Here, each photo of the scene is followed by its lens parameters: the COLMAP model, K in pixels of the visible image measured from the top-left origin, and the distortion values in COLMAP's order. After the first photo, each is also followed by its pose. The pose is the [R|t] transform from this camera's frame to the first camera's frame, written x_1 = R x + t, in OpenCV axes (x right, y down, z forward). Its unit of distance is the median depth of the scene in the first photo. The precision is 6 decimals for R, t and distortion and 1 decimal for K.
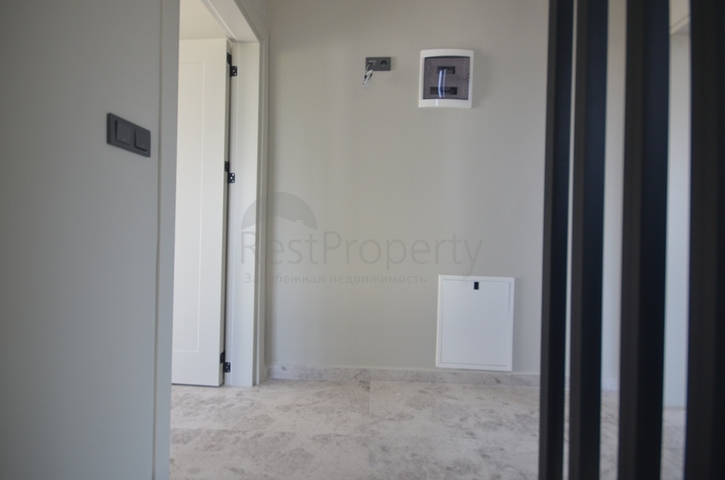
lens RADIAL K [[342.0, 0, 364.4], [0, 342.0, 241.8], [0, 0, 1]] dist [0.010299, -0.003101]
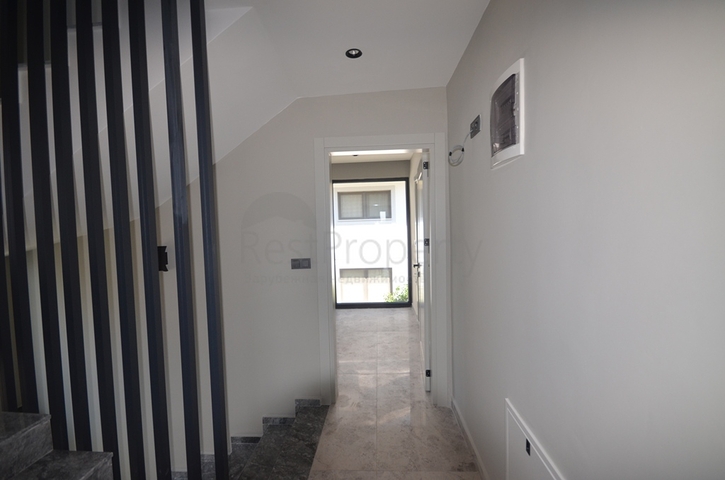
lens RADIAL K [[318.4, 0, 364.0], [0, 318.4, 237.3], [0, 0, 1]] dist [-0.000310, -0.002464]
pose [[0.005220, 0.036466, -0.999321, 1.047424], [0.016026, 0.999203, 0.036545, -0.335293], [0.999858, -0.016206, 0.004631, 0.829538]]
